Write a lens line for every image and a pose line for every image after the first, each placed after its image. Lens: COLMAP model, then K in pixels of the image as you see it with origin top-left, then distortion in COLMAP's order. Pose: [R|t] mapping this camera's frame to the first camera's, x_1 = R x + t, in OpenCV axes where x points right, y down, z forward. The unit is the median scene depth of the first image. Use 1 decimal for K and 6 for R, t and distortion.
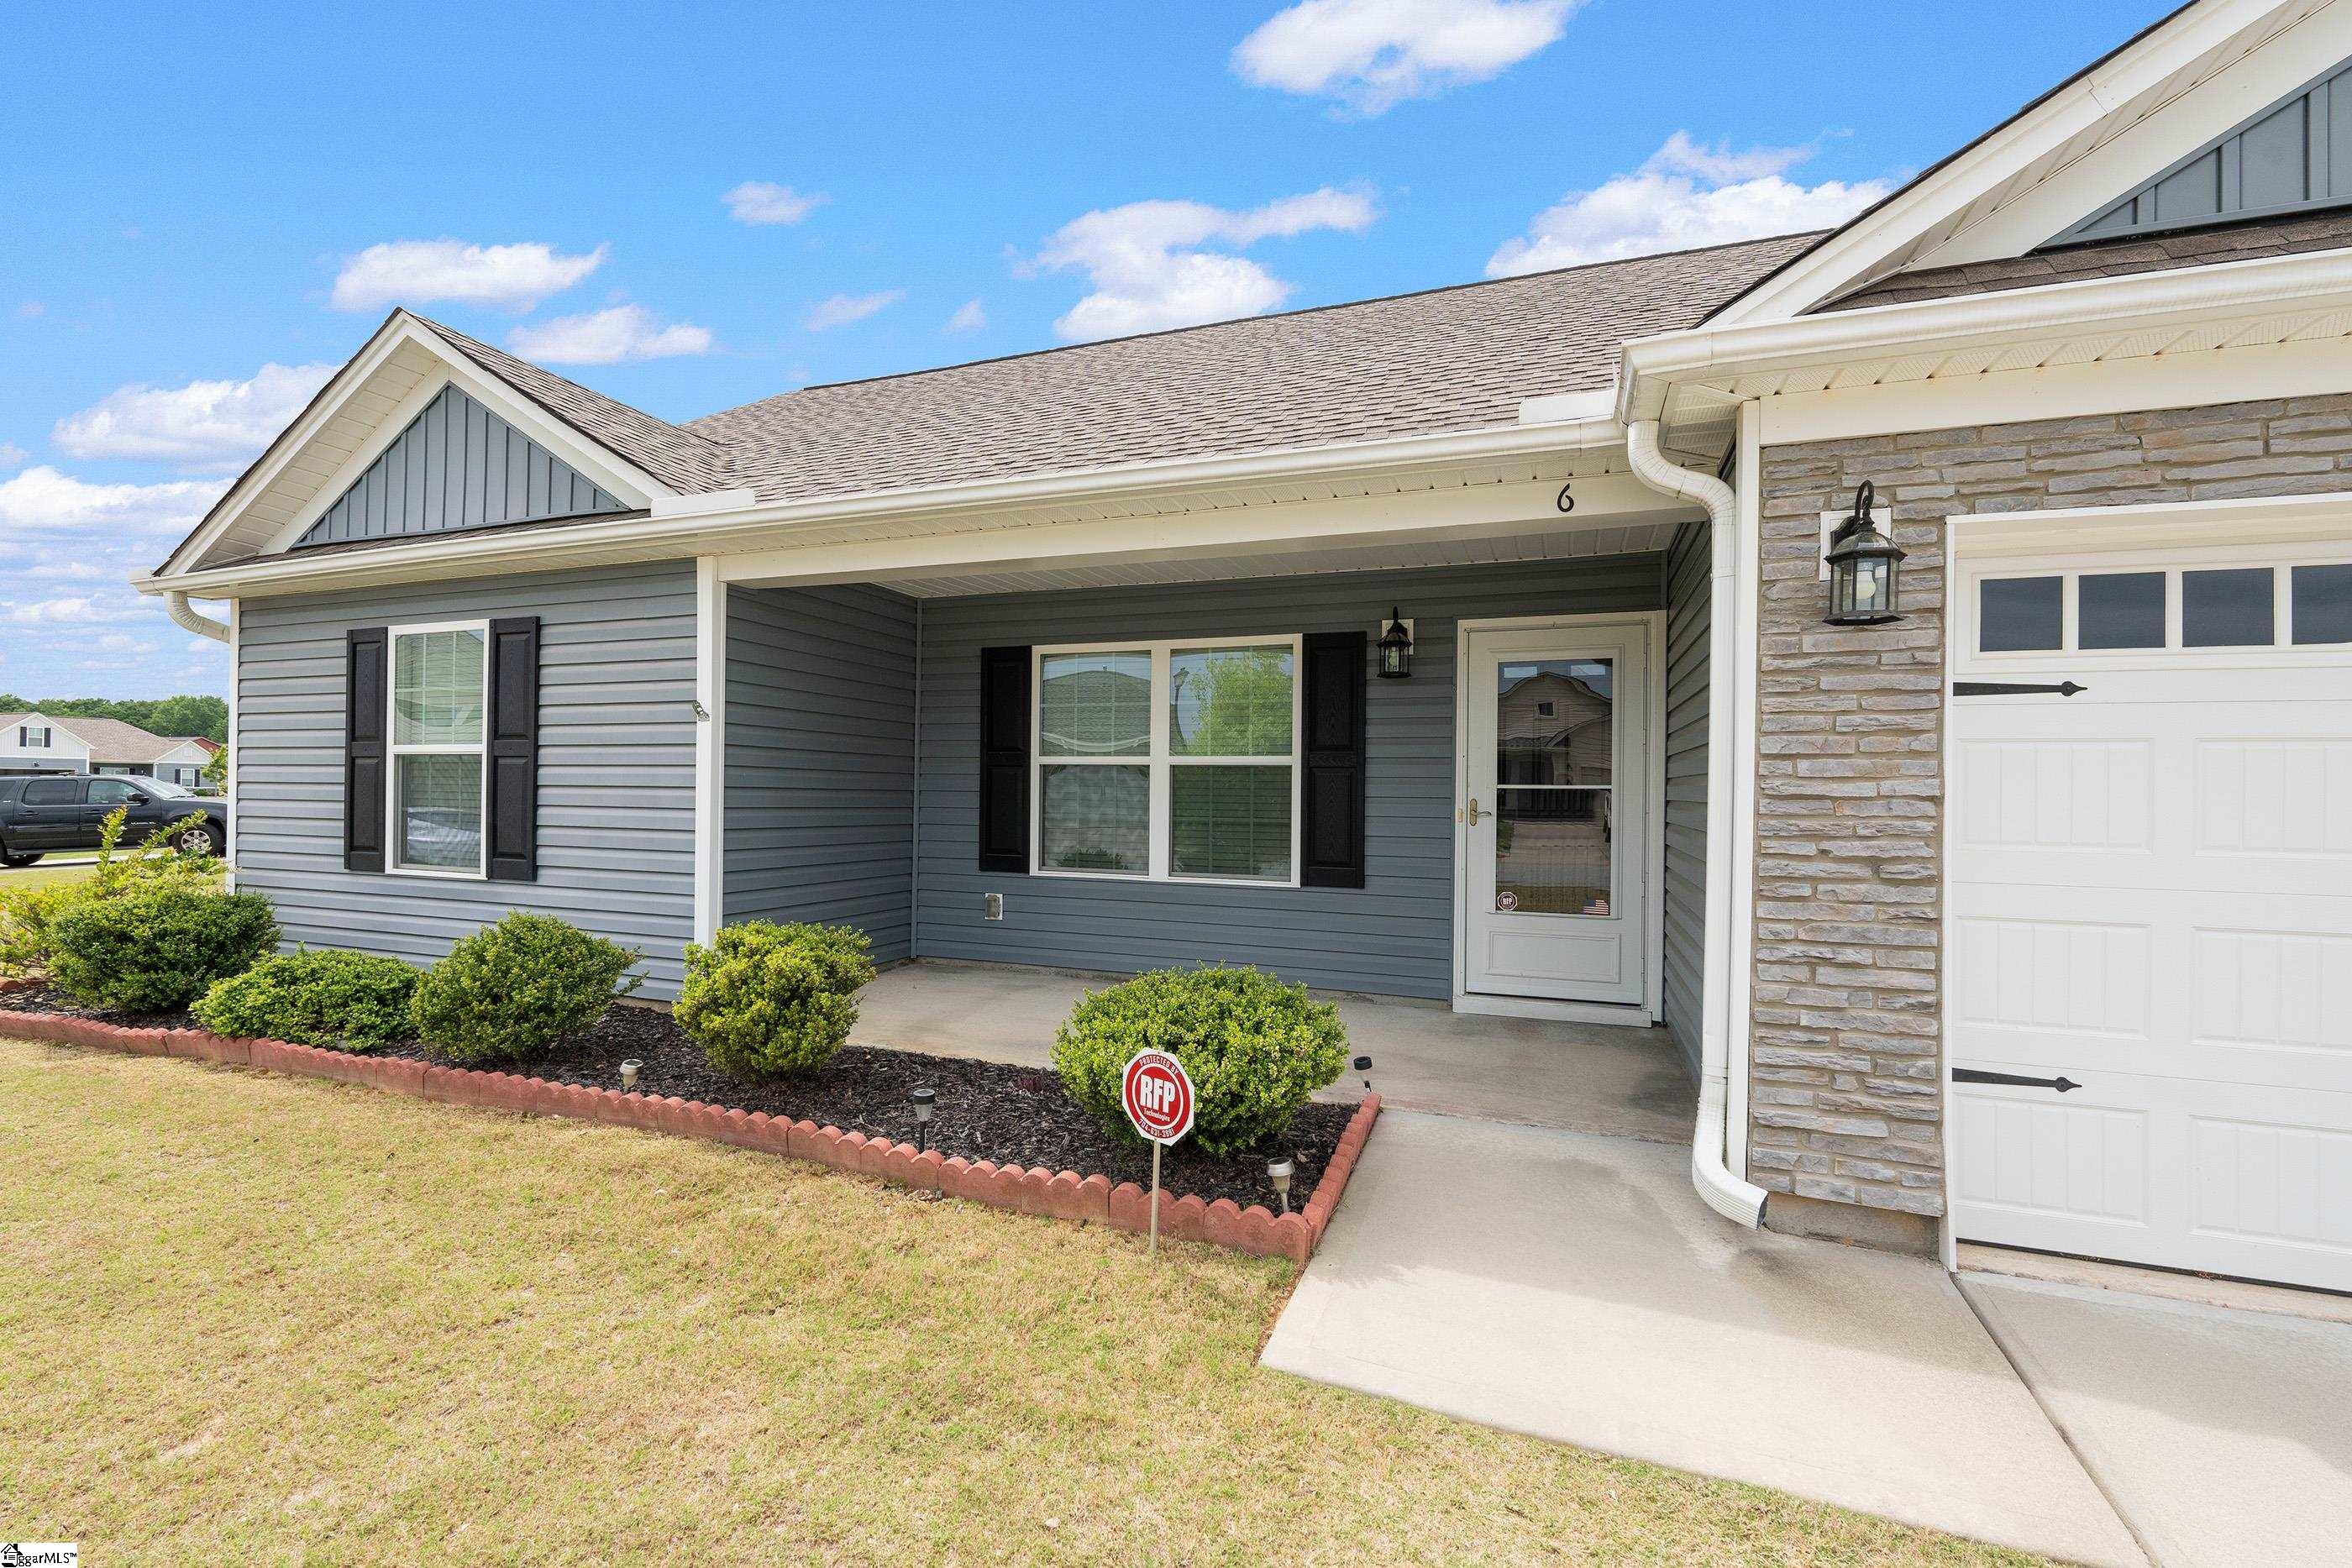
lens RADIAL K [[1023.4, 0, 1174.0], [0, 1023.4, 783.0], [0, 0, 1]] dist [-0.004843, -0.000627]
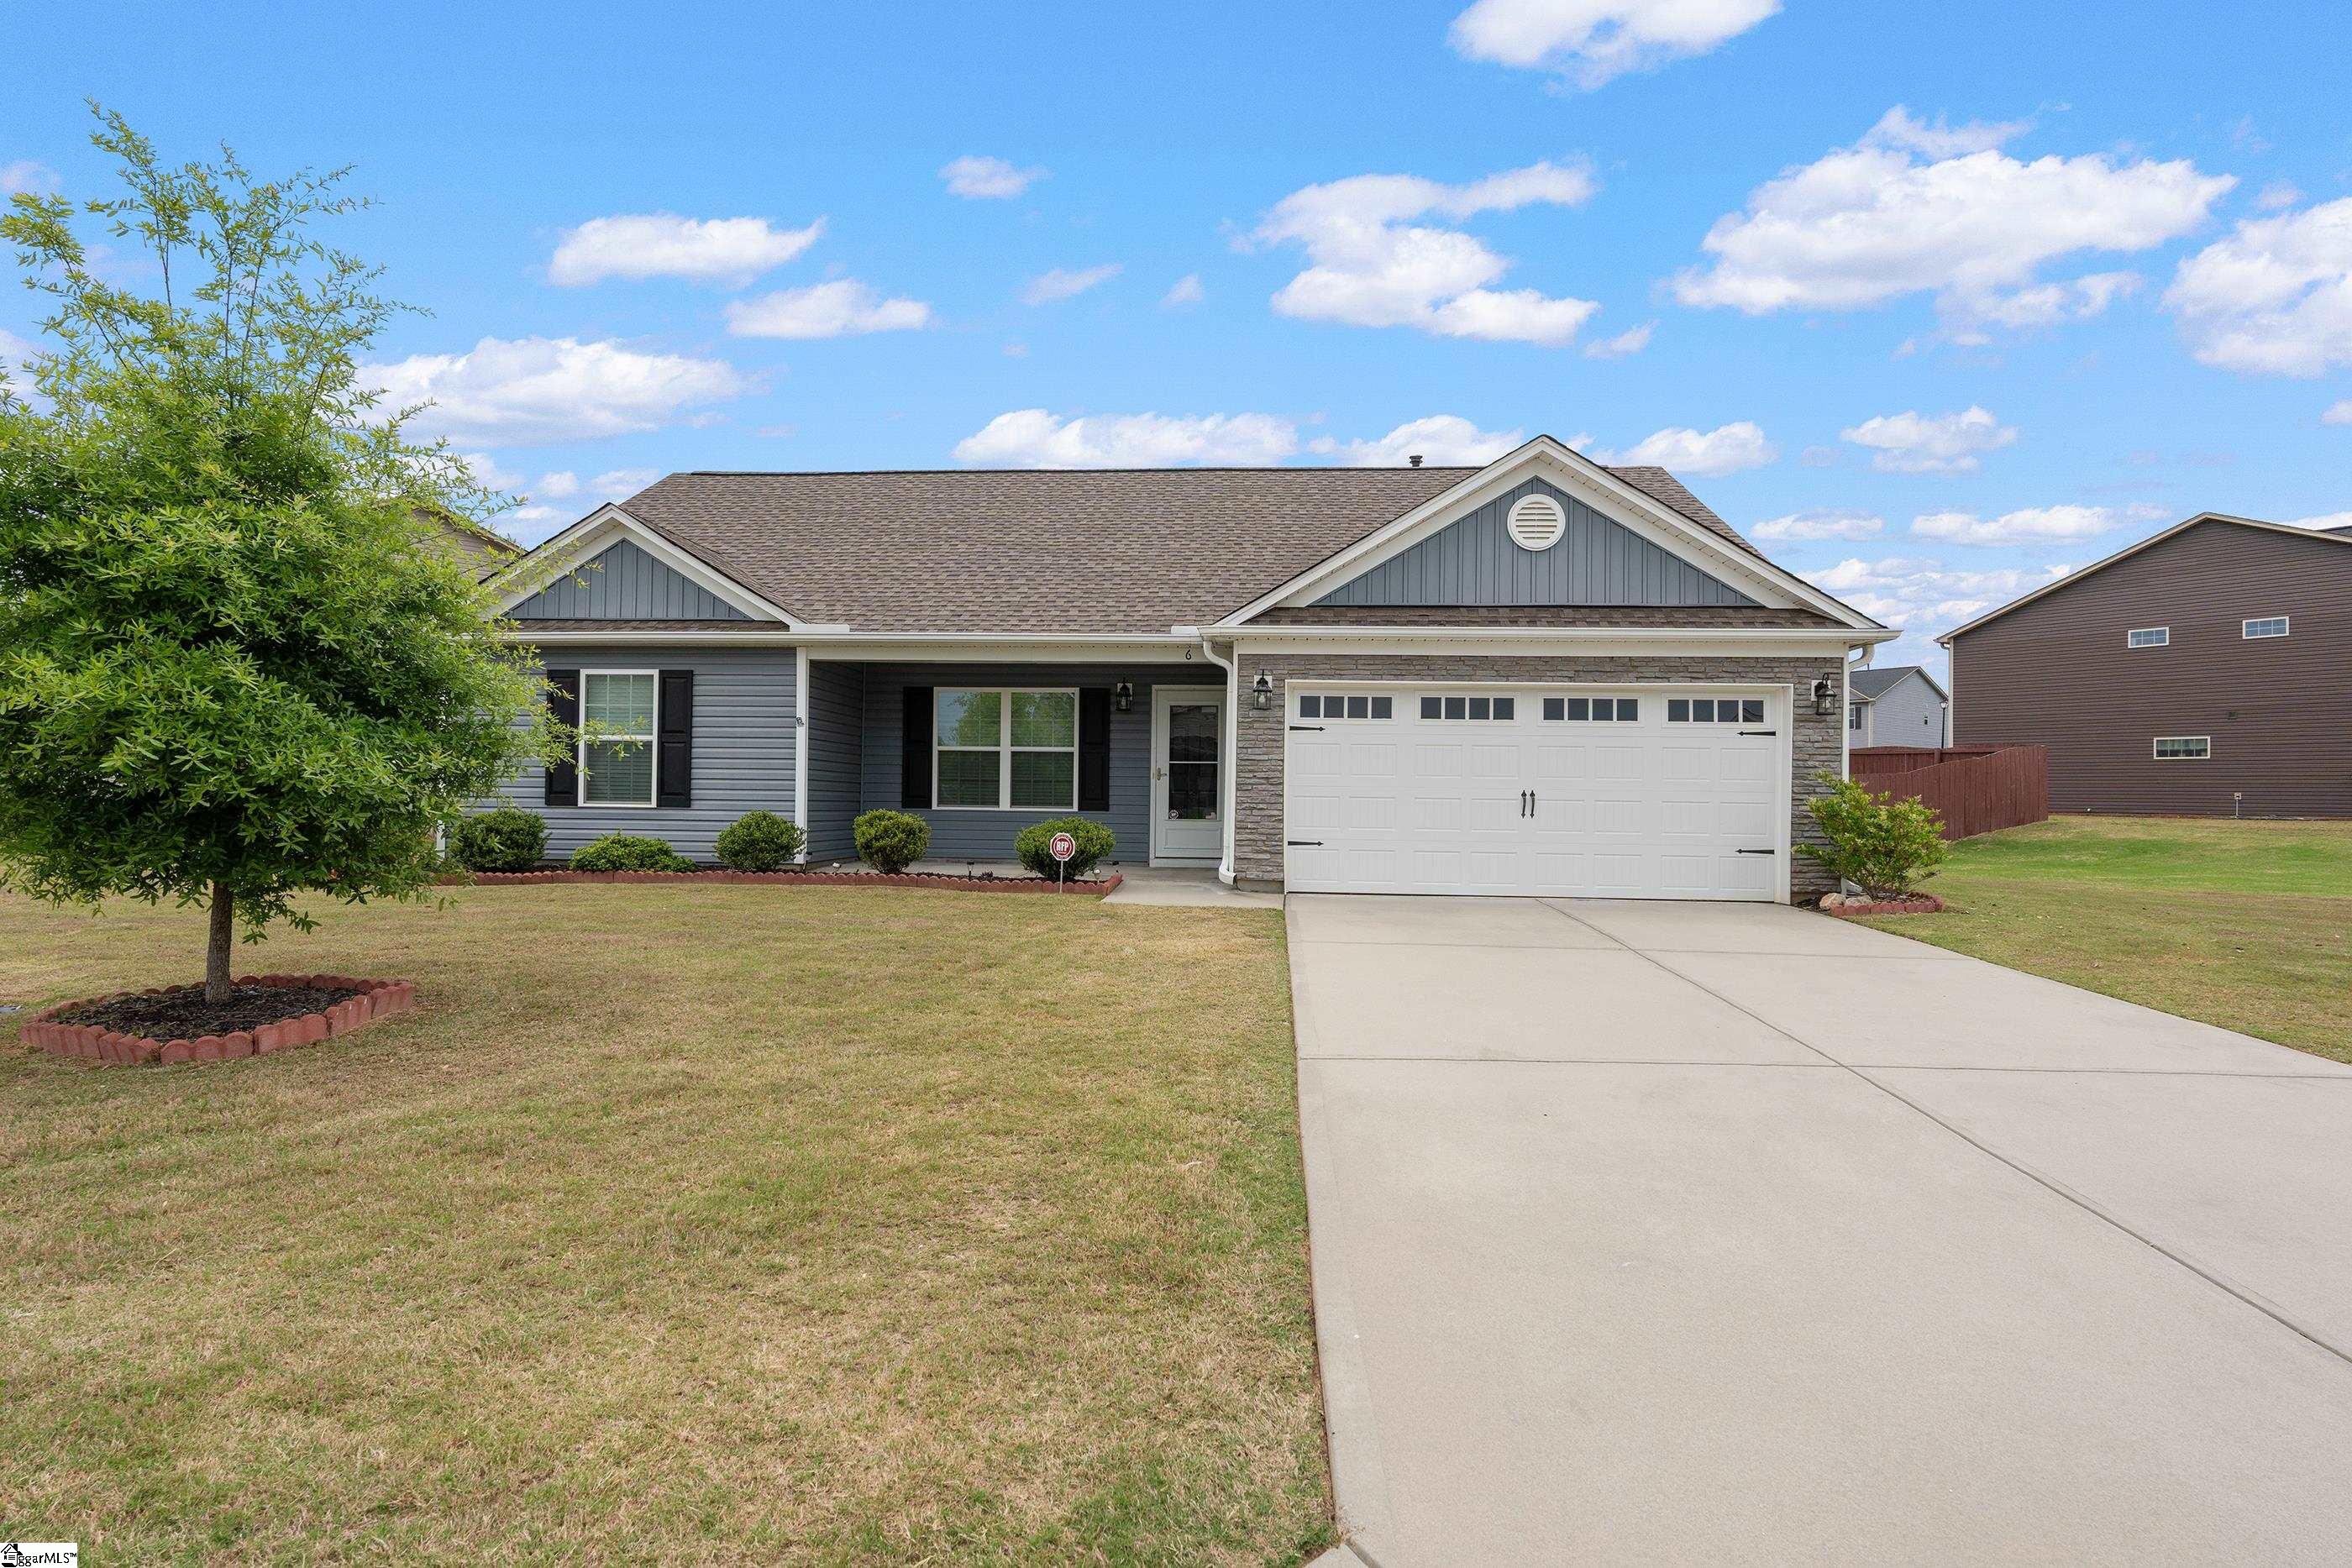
lens RADIAL K [[1164.5, 0, 1175.8], [0, 1164.5, 786.9], [0, 0, 1]] dist [-0.001897, -0.000760]
pose [[0.960235, 0.002604, 0.279179, -0.355324], [-0.003254, 0.999993, 0.001864, 0.050029], [-0.279172, -0.002698, 0.960237, -1.355234]]
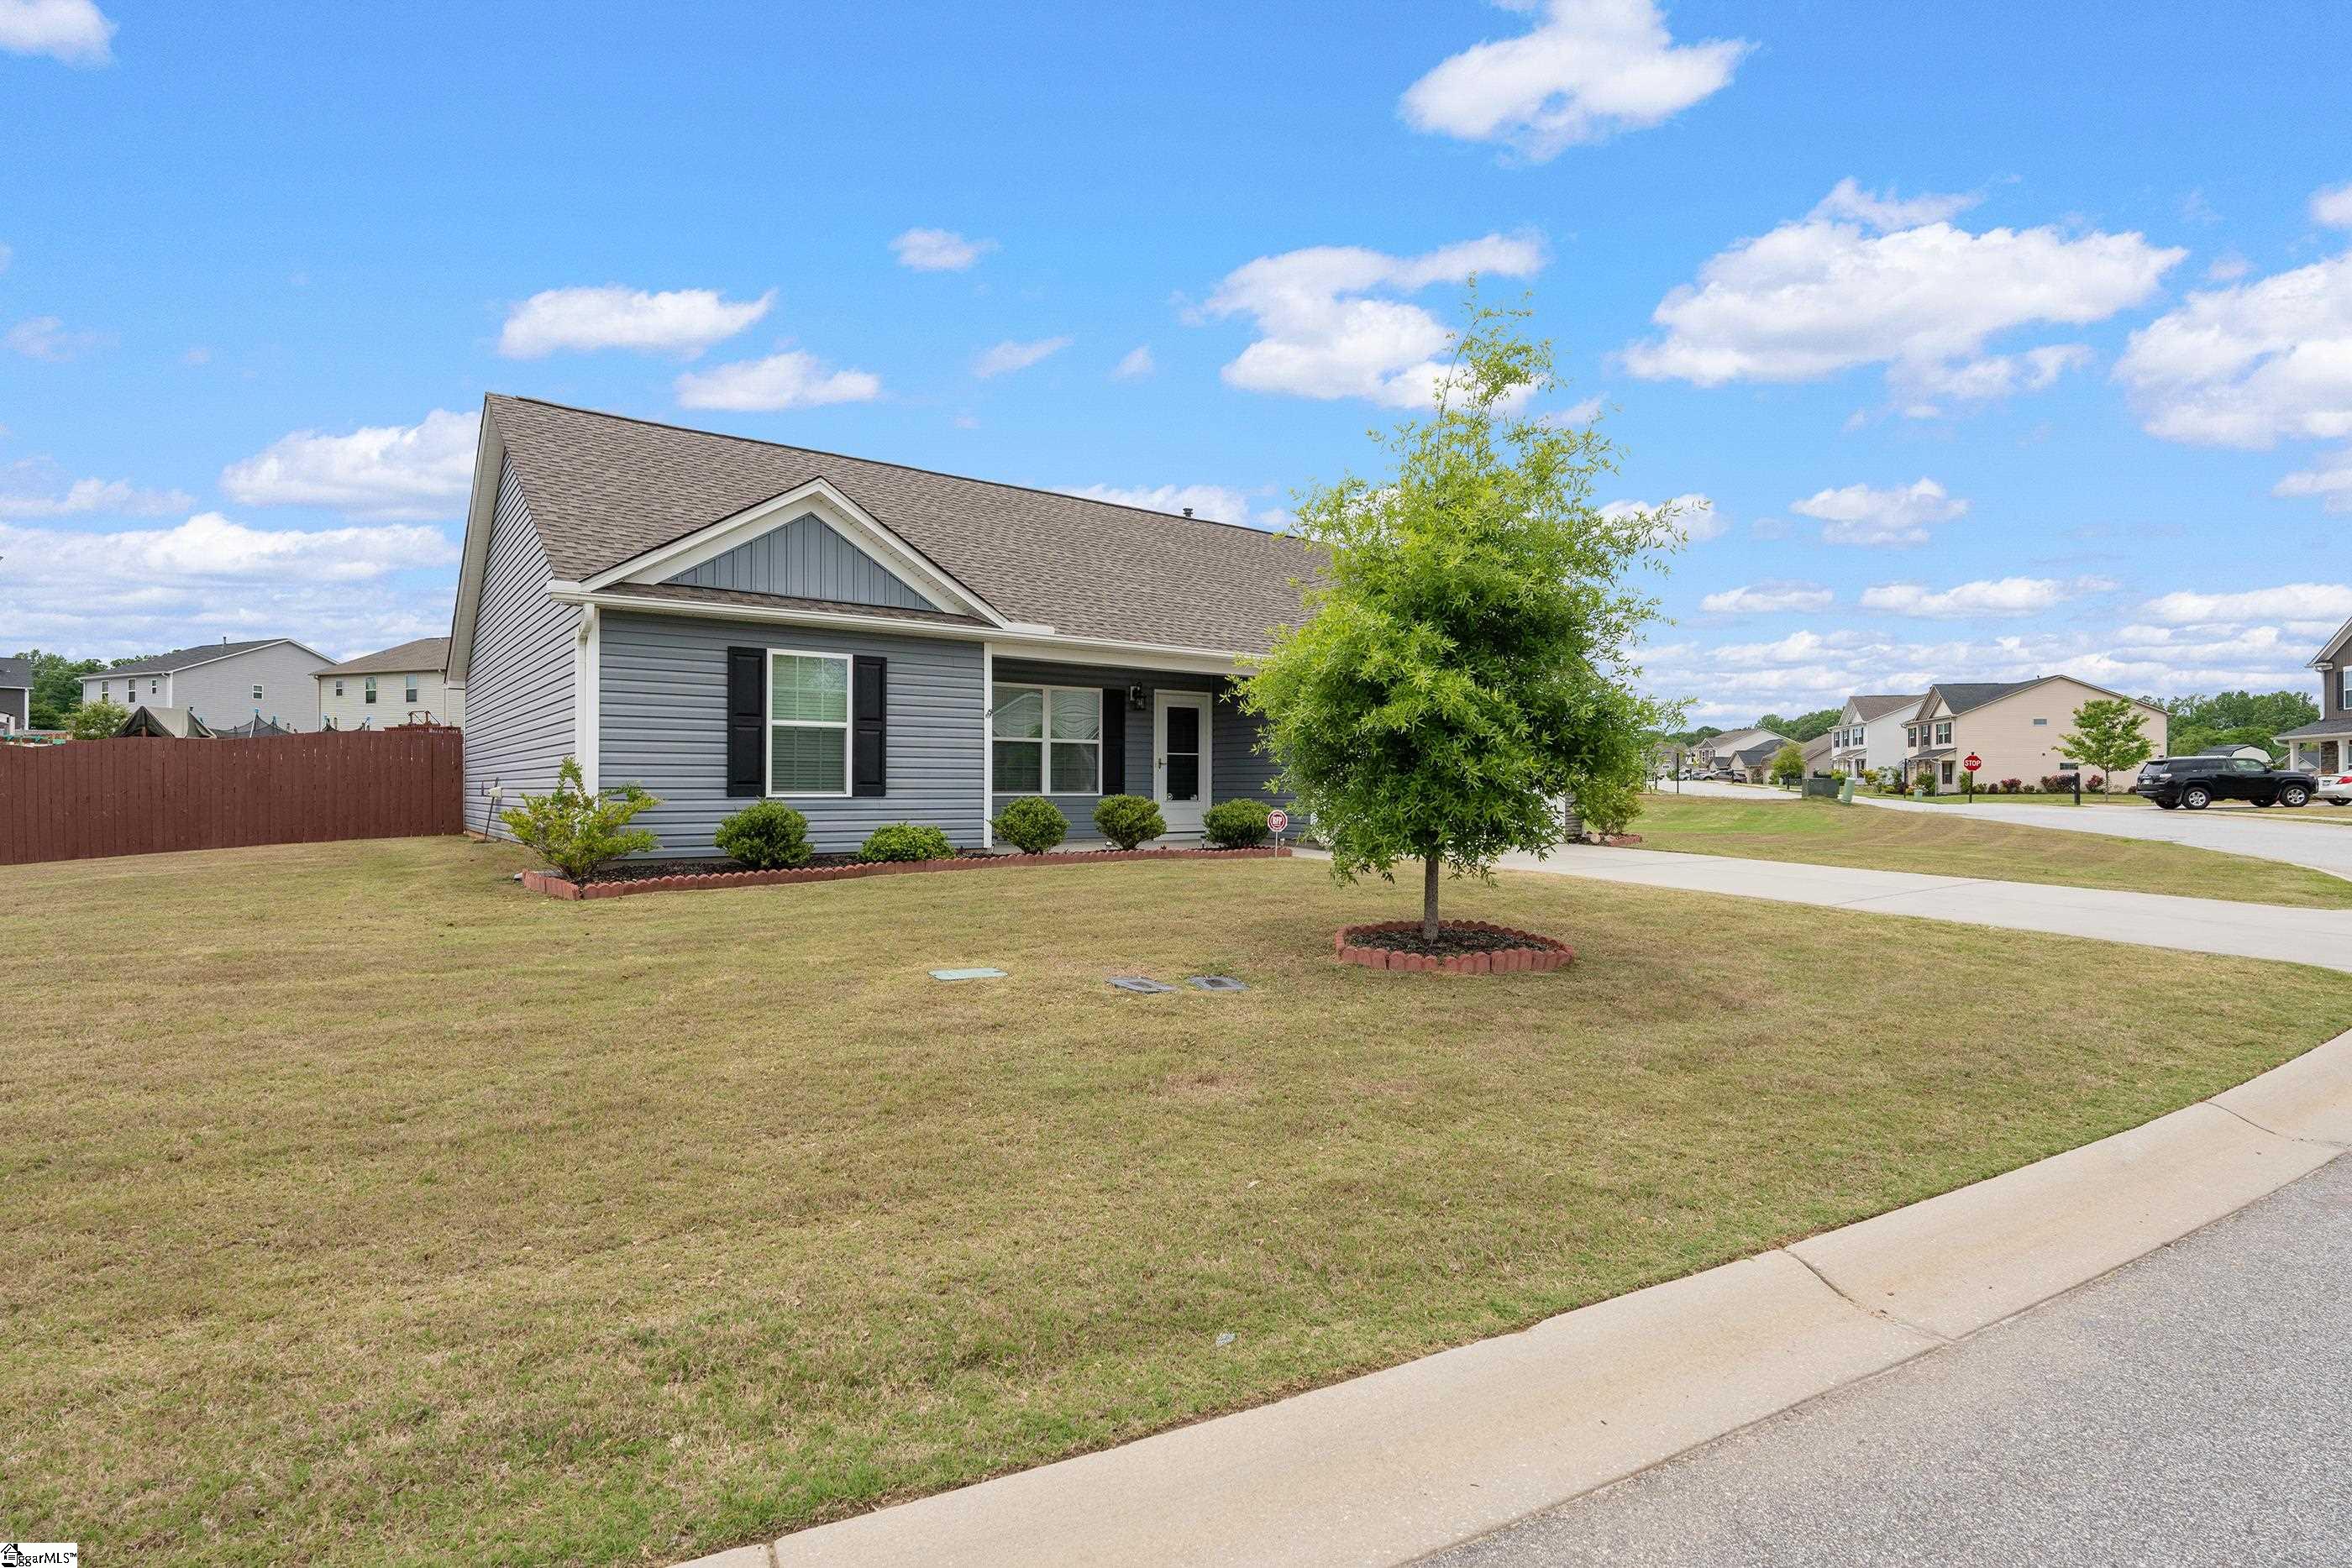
lens RADIAL K [[1164.5, 0, 1186.0], [0, 1164.5, 788.7], [0, 0, 1]] dist [-0.001897, -0.000760]
pose [[0.532504, -0.010841, 0.846358, -2.150653], [-0.003622, 0.999880, 0.015087, 0.047253], [-0.846419, -0.011100, 0.532401, -0.630350]]
